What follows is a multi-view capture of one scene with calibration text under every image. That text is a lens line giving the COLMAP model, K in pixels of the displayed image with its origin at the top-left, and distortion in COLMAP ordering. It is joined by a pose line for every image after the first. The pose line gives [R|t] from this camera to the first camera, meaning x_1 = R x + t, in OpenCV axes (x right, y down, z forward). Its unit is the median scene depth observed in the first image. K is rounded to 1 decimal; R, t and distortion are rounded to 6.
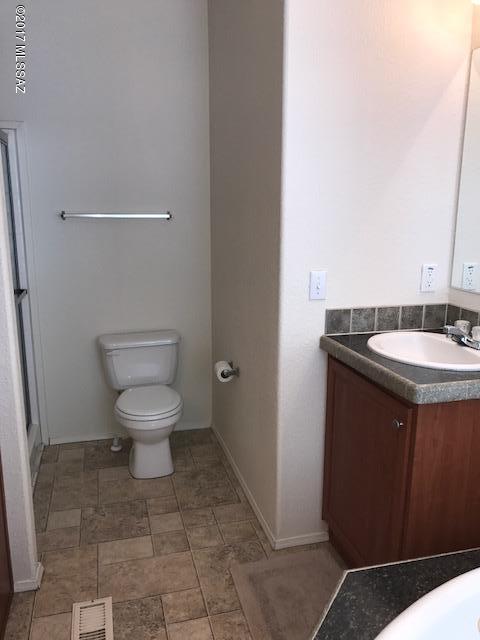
lens RADIAL K [[507.1, 0, 240.0], [0, 507.1, 320.0], [0, 0, 1]] dist [0.002755, 0.003130]
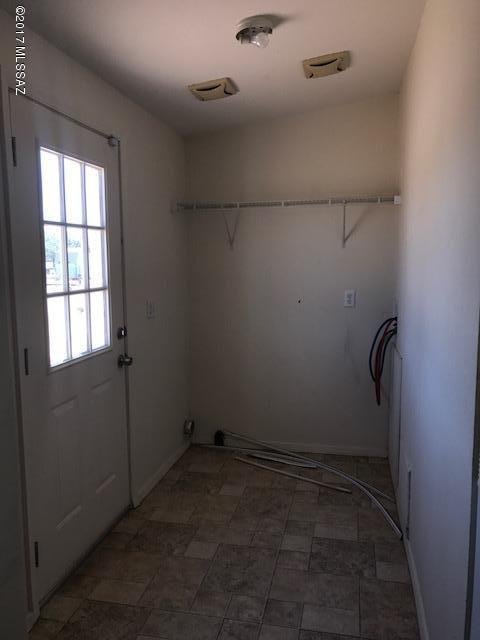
lens RADIAL K [[528.7, 0, 240.0], [0, 528.7, 320.0], [0, 0, 1]] dist [-0.005519, -0.007179]
pose [[-0.891783, -0.064063, 0.447906, -0.498406], [0.087817, 0.946595, 0.310234, -0.404202], [-0.443860, 0.315995, -0.838532, 1.795641]]
